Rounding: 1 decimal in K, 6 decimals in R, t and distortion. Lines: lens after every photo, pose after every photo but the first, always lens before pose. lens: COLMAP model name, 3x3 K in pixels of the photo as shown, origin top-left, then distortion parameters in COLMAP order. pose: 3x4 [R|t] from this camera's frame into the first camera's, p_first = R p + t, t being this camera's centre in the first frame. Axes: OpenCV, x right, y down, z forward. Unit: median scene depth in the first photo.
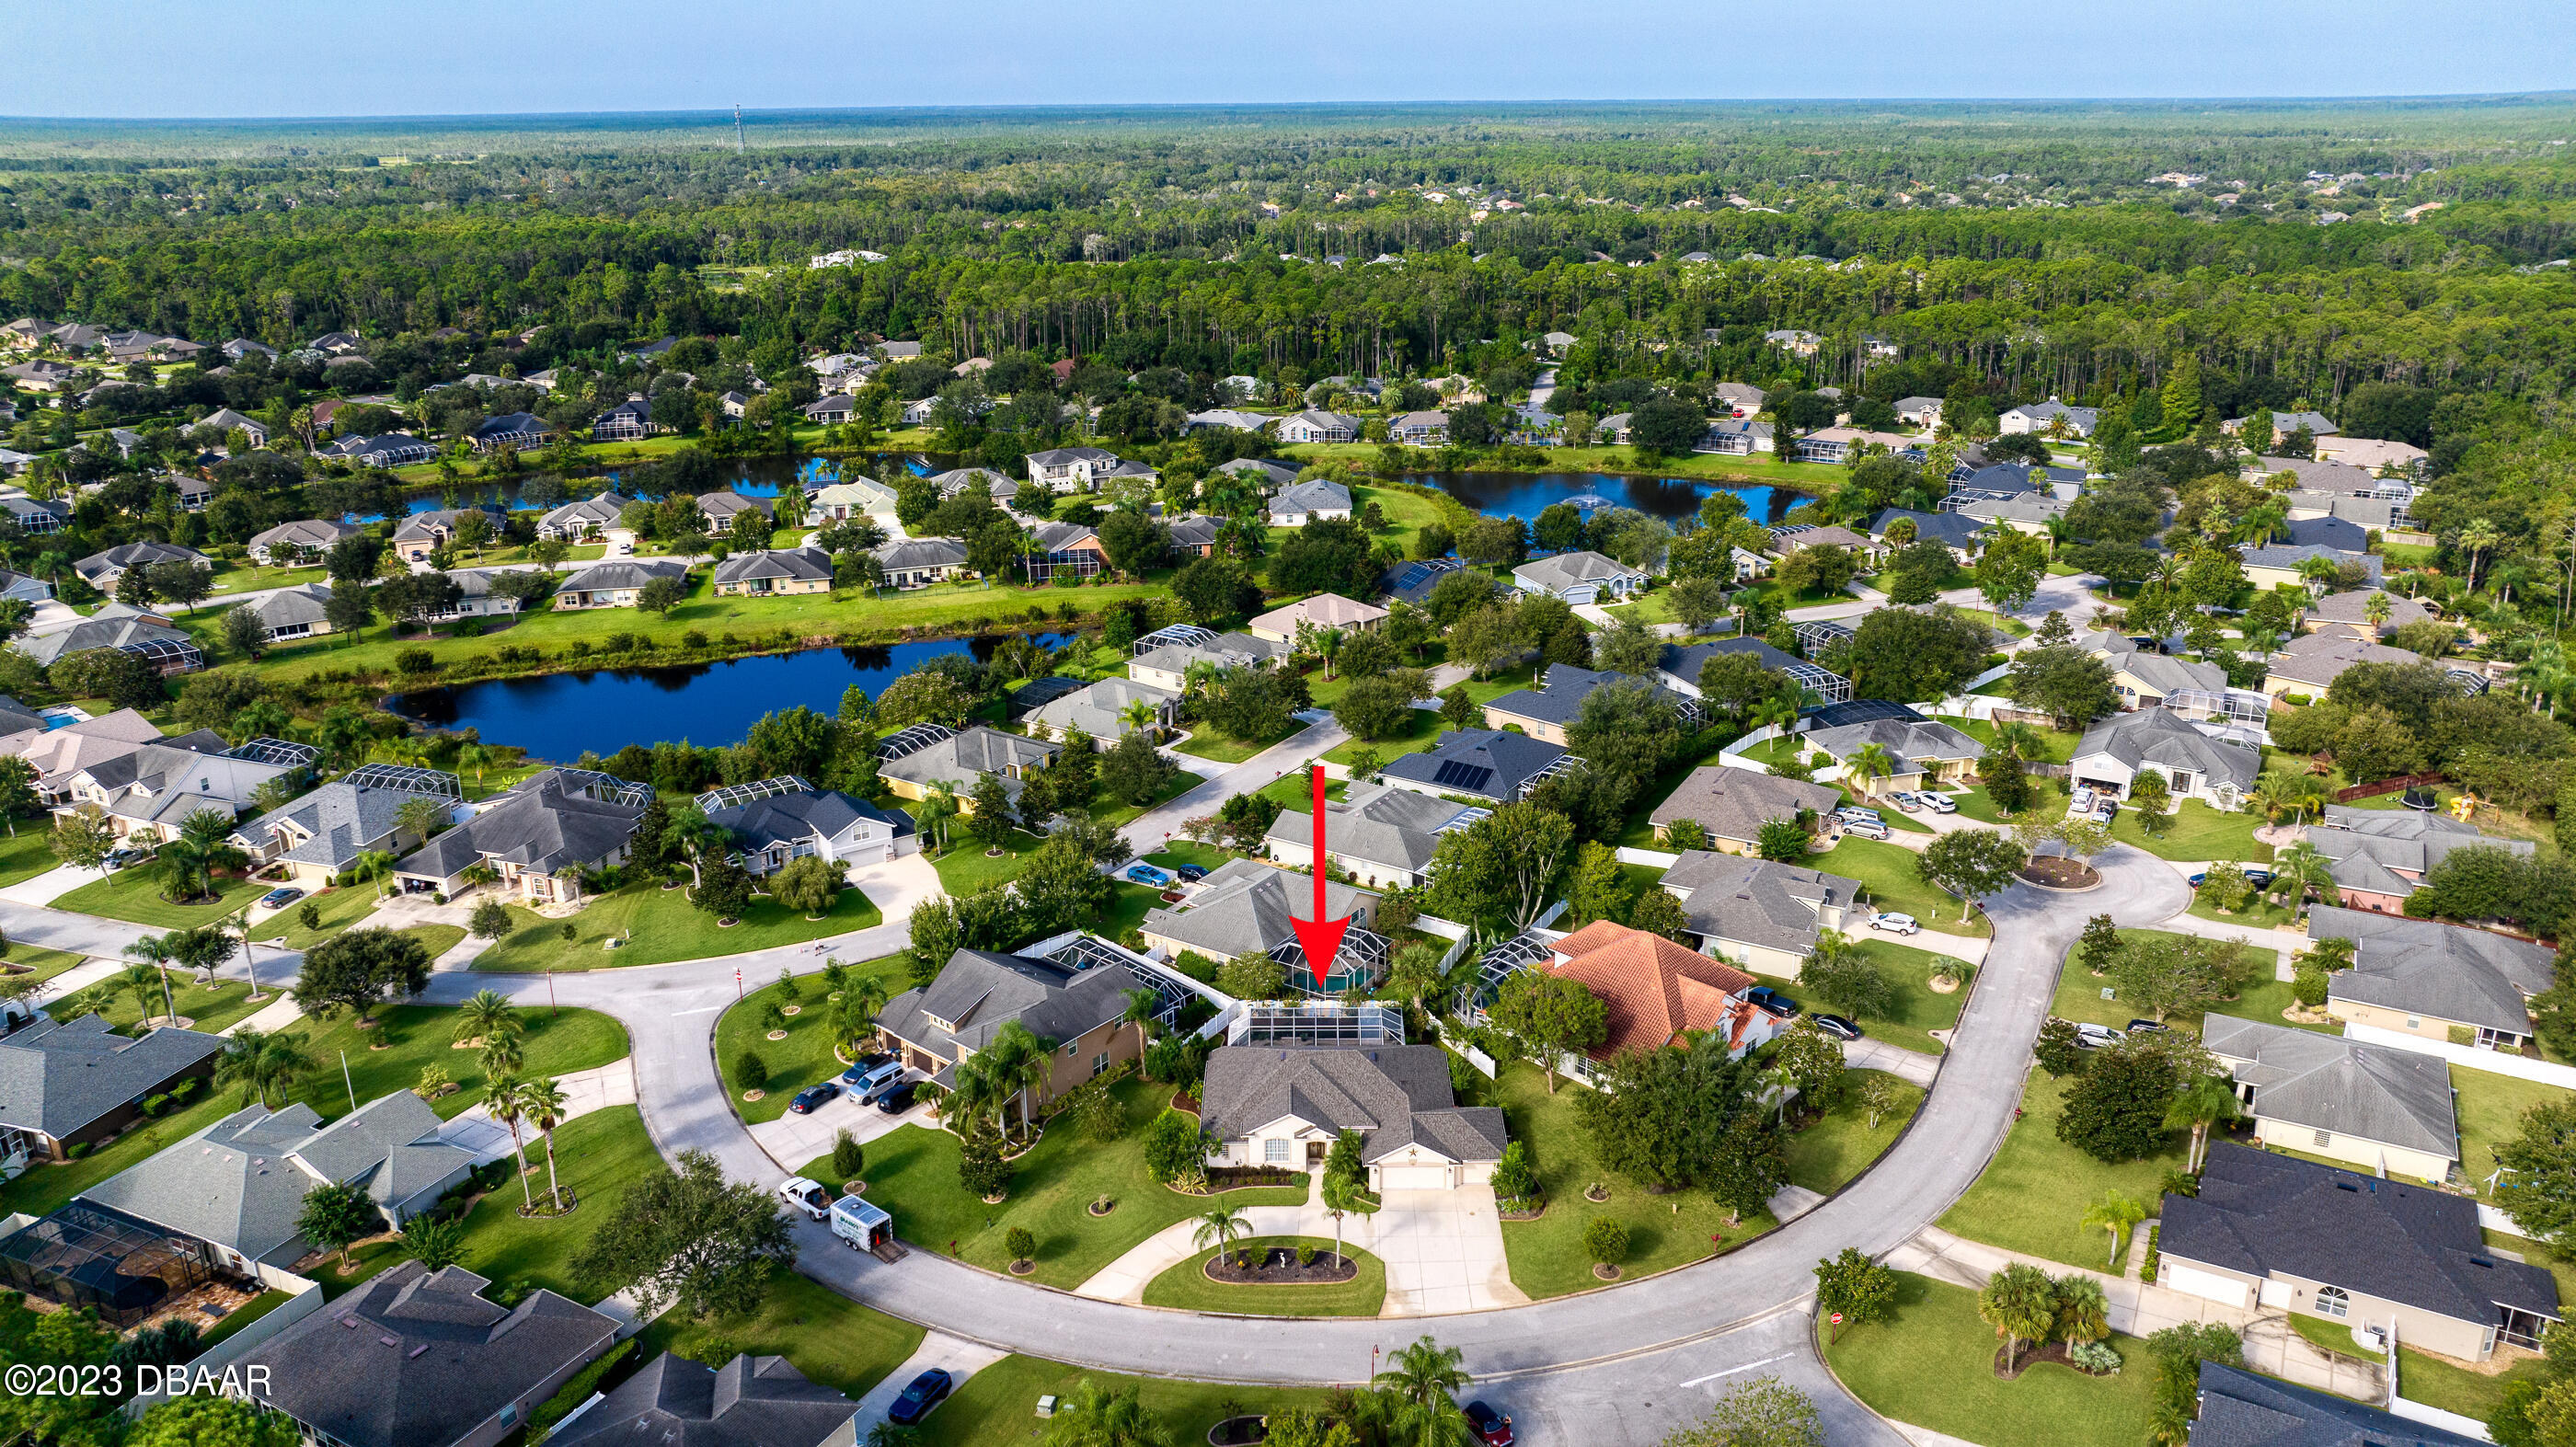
lens RADIAL K [[1818.3, 0, 1303.0], [0, 1818.3, 726.8], [0, 0, 1]] dist [-0.018307, -0.001910]
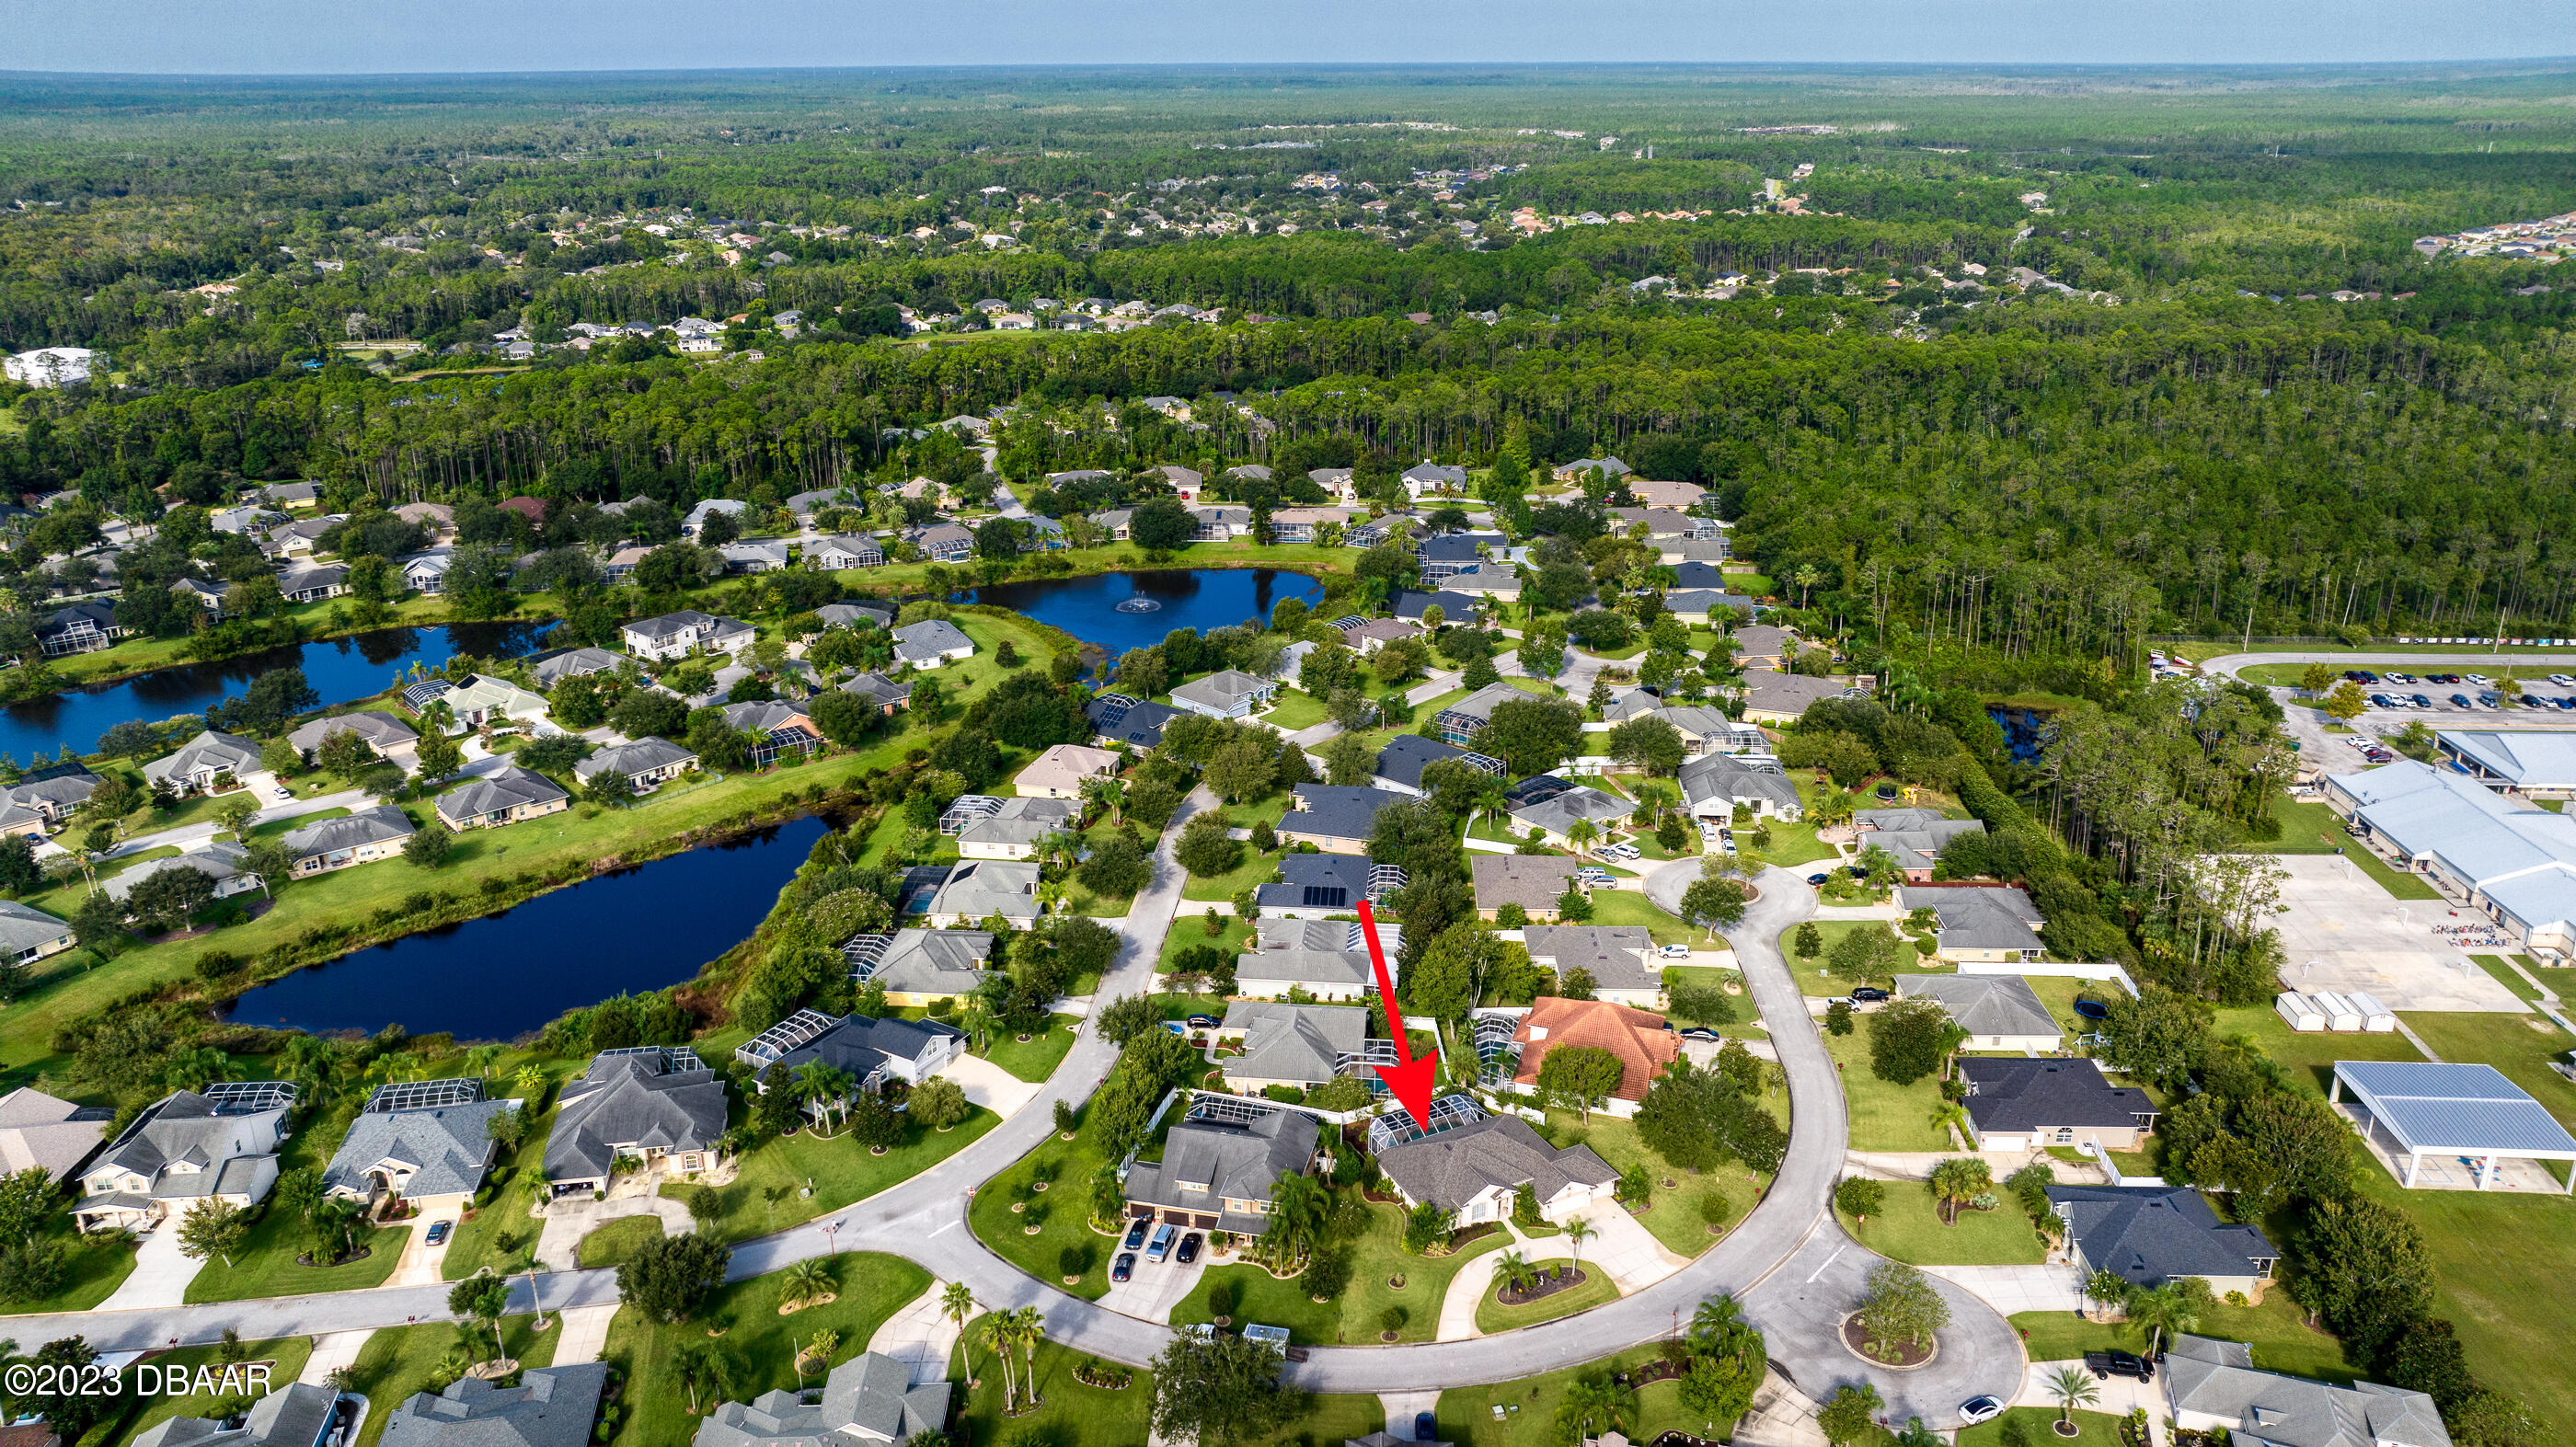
lens RADIAL K [[1818.3, 0, 1303.0], [0, 1818.3, 726.8], [0, 0, 1]] dist [-0.018307, -0.001910]
pose [[0.890486, -0.153543, 0.428322, -0.592364], [0.145217, 0.988018, 0.052273, -0.209046], [-0.431216, 0.015651, 0.902113, -0.221908]]
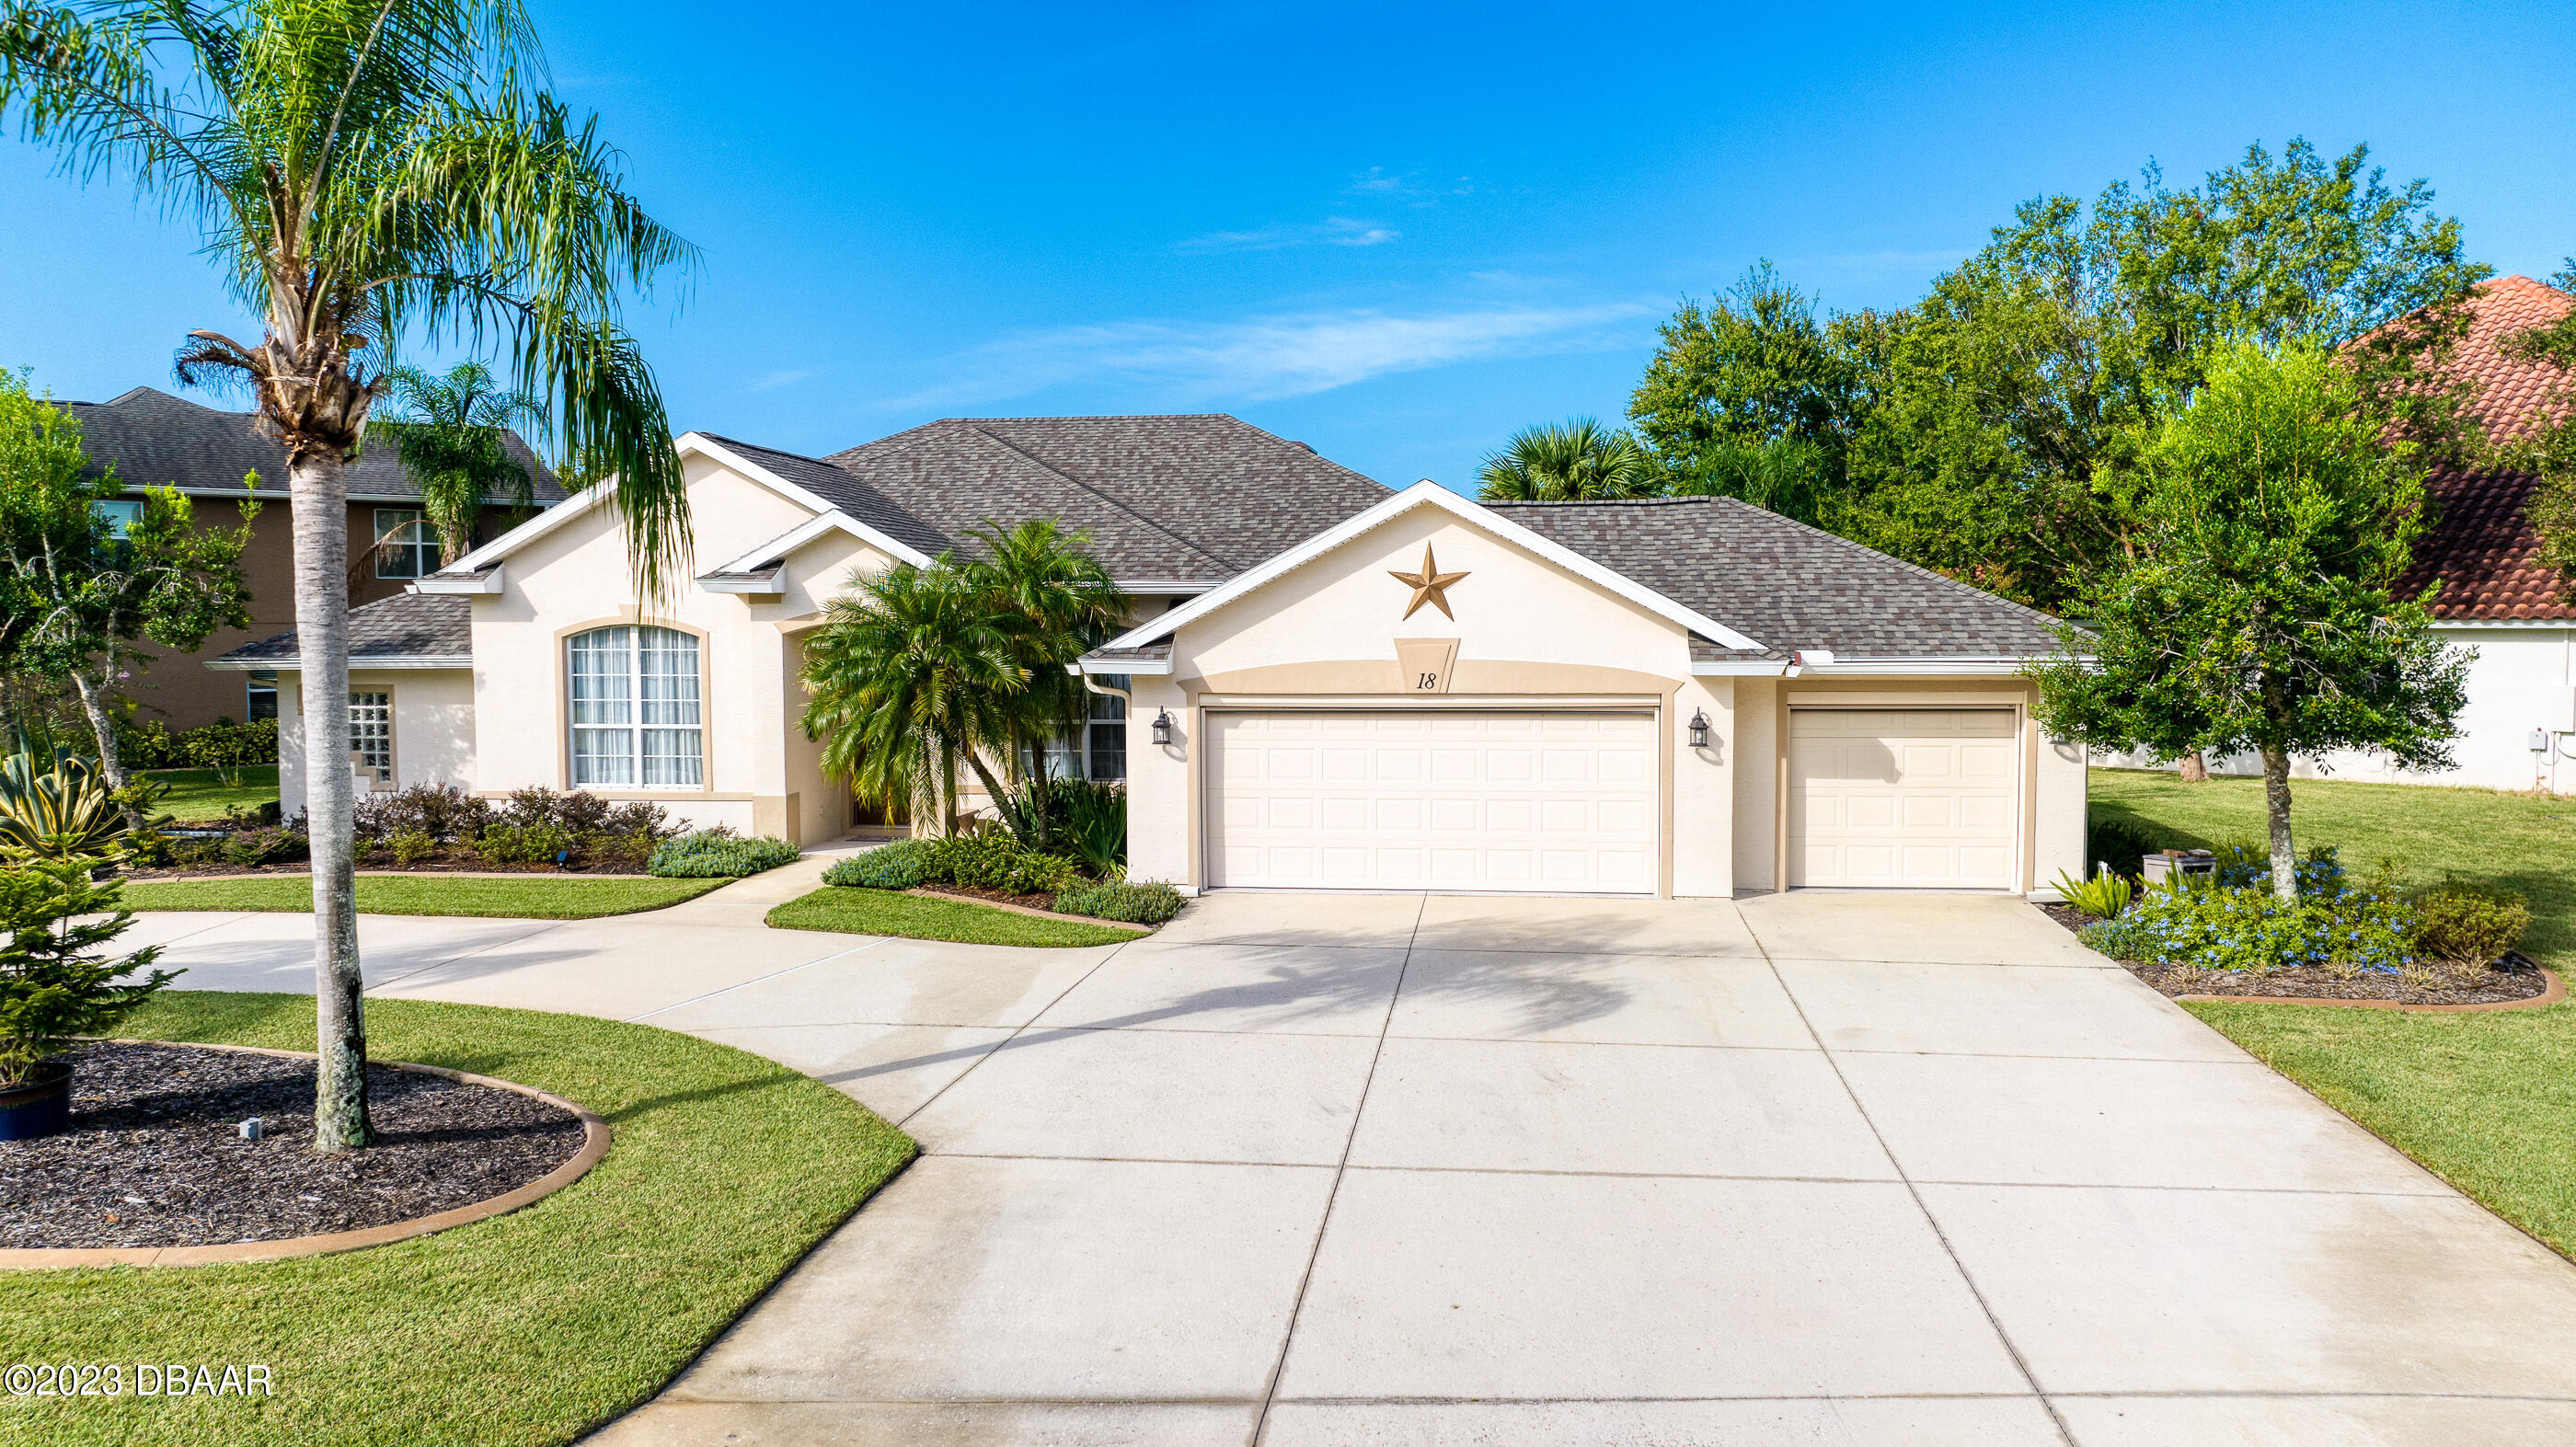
lens RADIAL K [[1818.3, 0, 1303.0], [0, 1818.3, 726.8], [0, 0, 1]] dist [-0.018307, -0.001910]
pose [[0.990472, 0.009229, -0.137401, 0.057803], [-0.045881, 0.962863, -0.266064, 0.230514], [0.129843, 0.269833, 0.954113, 0.710649]]
